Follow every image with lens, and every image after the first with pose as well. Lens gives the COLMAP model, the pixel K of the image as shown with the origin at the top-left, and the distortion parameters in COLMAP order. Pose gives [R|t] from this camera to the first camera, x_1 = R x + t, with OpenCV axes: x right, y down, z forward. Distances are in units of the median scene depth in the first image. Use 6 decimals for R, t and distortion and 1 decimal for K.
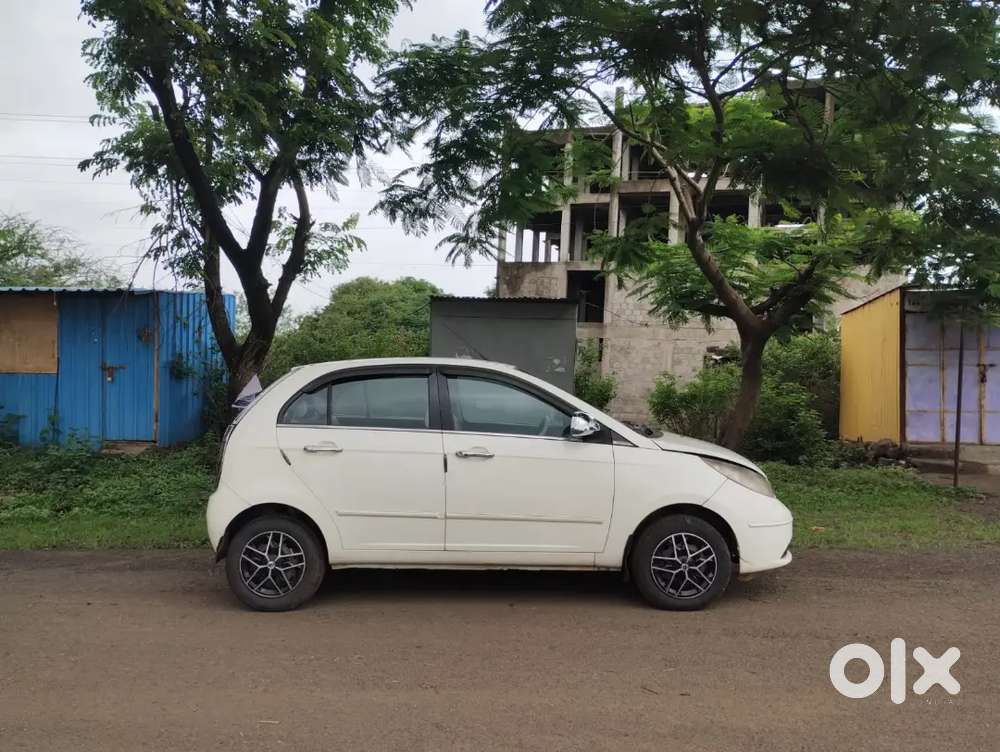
lens RADIAL K [[815.2, 0, 505.3], [0, 815.2, 374.5], [0, 0, 1]] dist [0.031841, -0.006827]
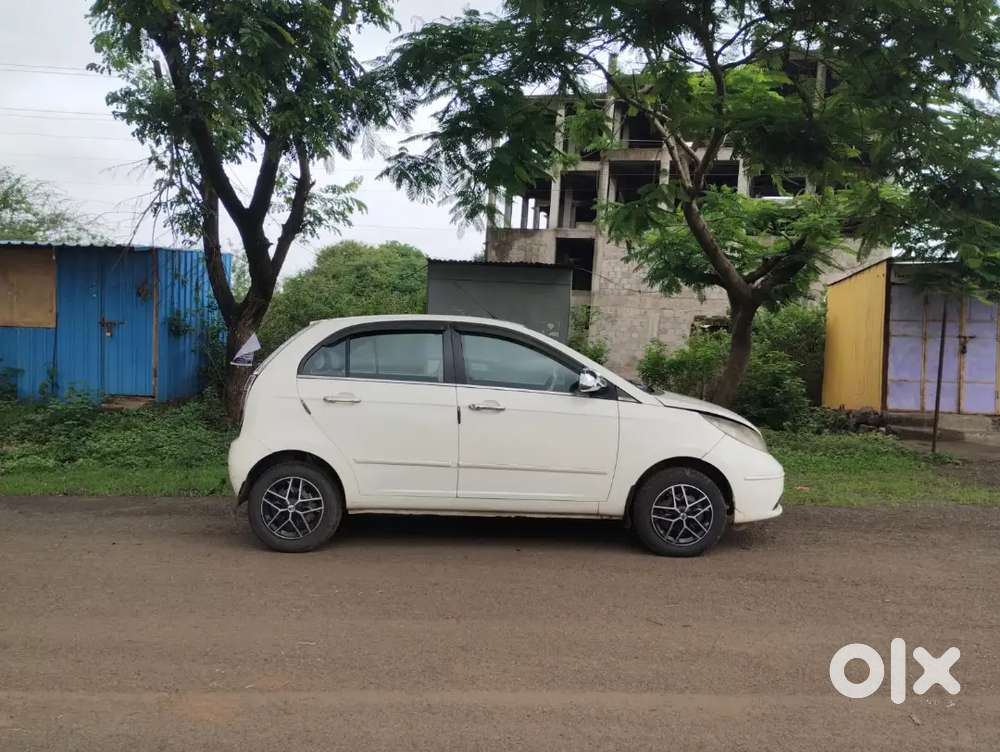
lens RADIAL K [[815.0, 0, 504.7], [0, 815.0, 367.2], [0, 0, 1]] dist [0.031920, 0.007284]
pose [[0.999596, 0.018739, 0.021360, -0.017940], [-0.019393, 0.999335, 0.030872, 0.006276], [-0.020768, -0.031274, 0.999295, -0.023909]]
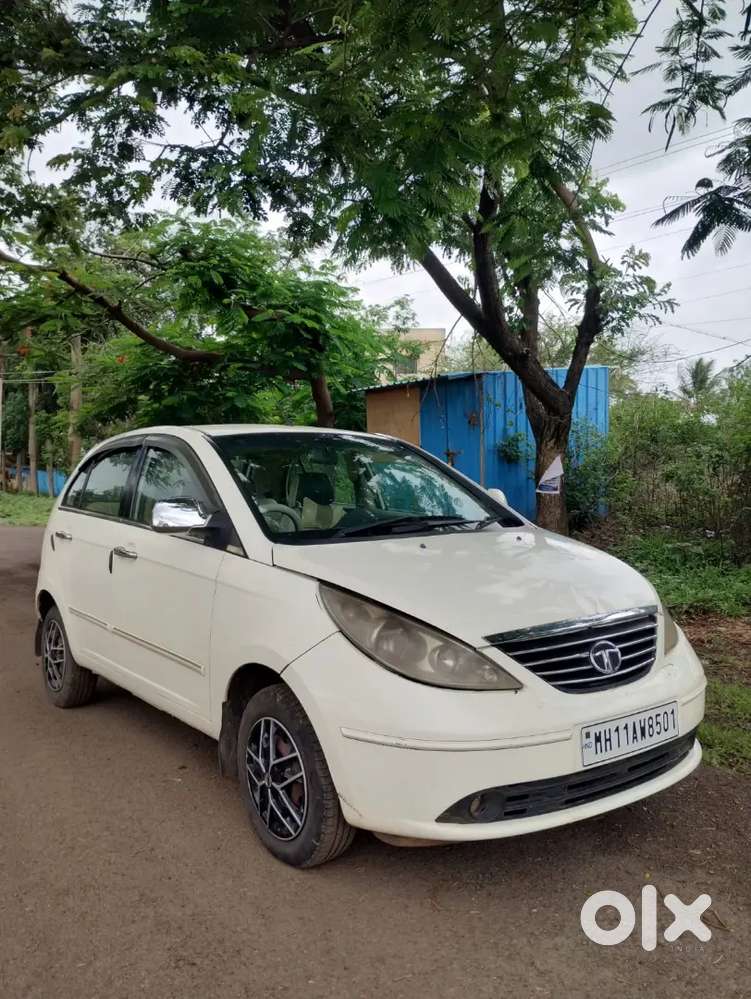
lens RADIAL K [[822.5, 0, 378.8], [0, 822.5, 498.4], [0, 0, 1]] dist [0.019313, -0.004345]
pose [[0.611763, 0.009783, -0.790980, 0.326857], [0.026883, 0.999089, 0.033149, 0.013544], [0.790584, -0.041544, 0.610943, 0.337479]]
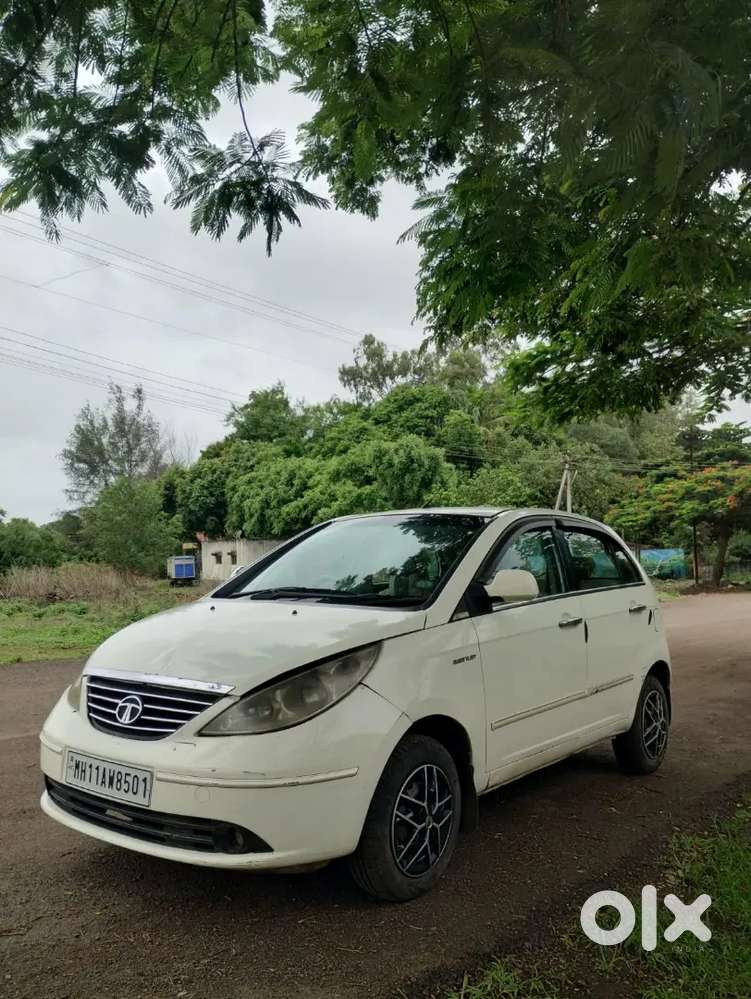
lens RADIAL K [[805.5, 0, 375.5], [0, 805.5, 499.5], [0, 0, 1]] dist [0.080436, -0.097789]
pose [[-0.605263, -0.071853, -0.792776, 0.350913], [0.002283, 0.995757, -0.091994, 0.025056], [0.796022, -0.057490, -0.602531, 0.793639]]
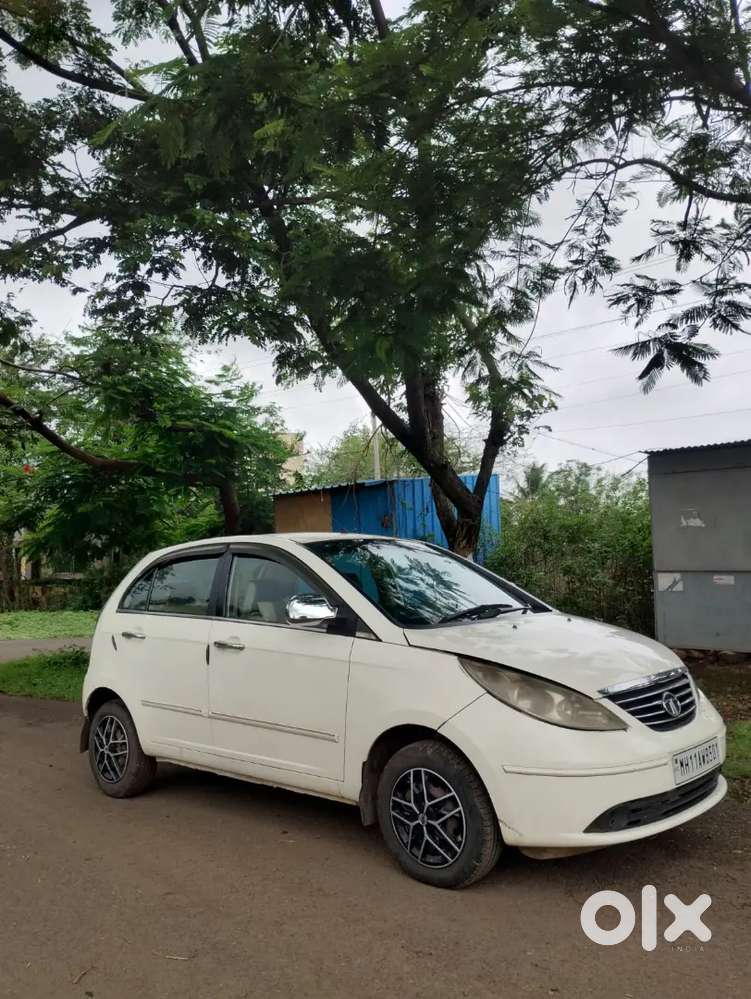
lens RADIAL K [[814.2, 0, 374.9], [0, 814.2, 530.1], [0, 0, 1]] dist [0.031920, 0.007284]
pose [[0.742934, -0.067246, -0.665978, 0.307184], [0.050766, 0.997736, -0.044112, 0.010333], [0.667436, -0.001037, 0.744666, 0.215590]]
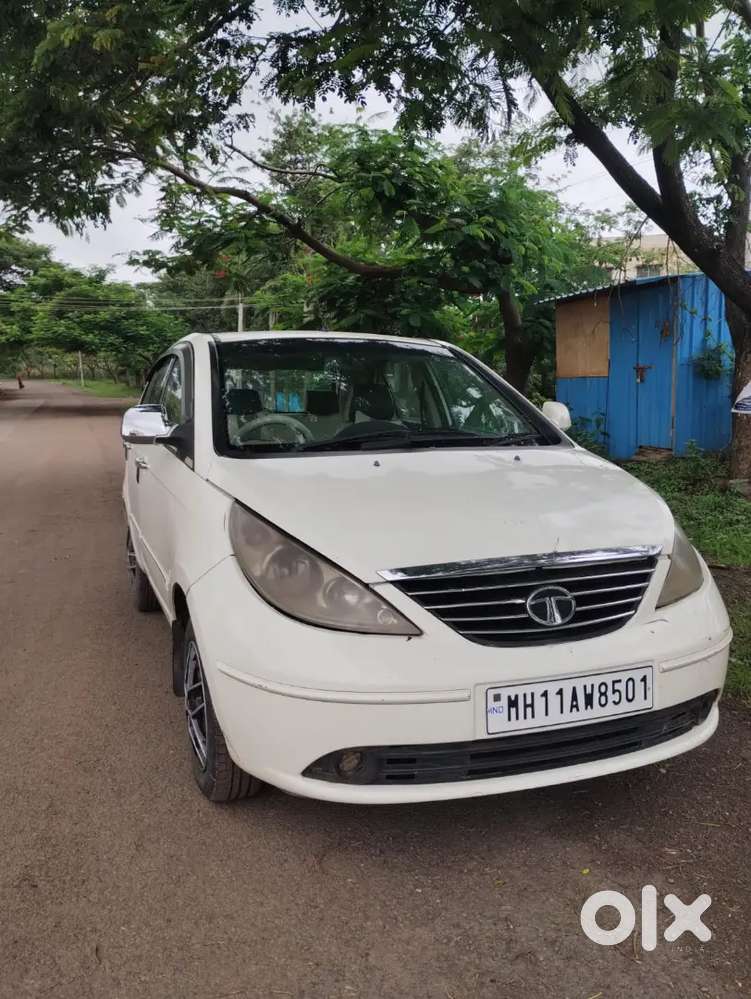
lens RADIAL K [[814.4, 0, 375.5], [0, 814.4, 499.5], [0, 0, 1]] dist [0.031841, -0.006827]
pose [[0.357149, 0.106129, -0.927998, 0.340032], [0.024869, 0.992091, 0.123030, 0.020245], [0.933716, -0.067019, 0.351685, 0.434883]]
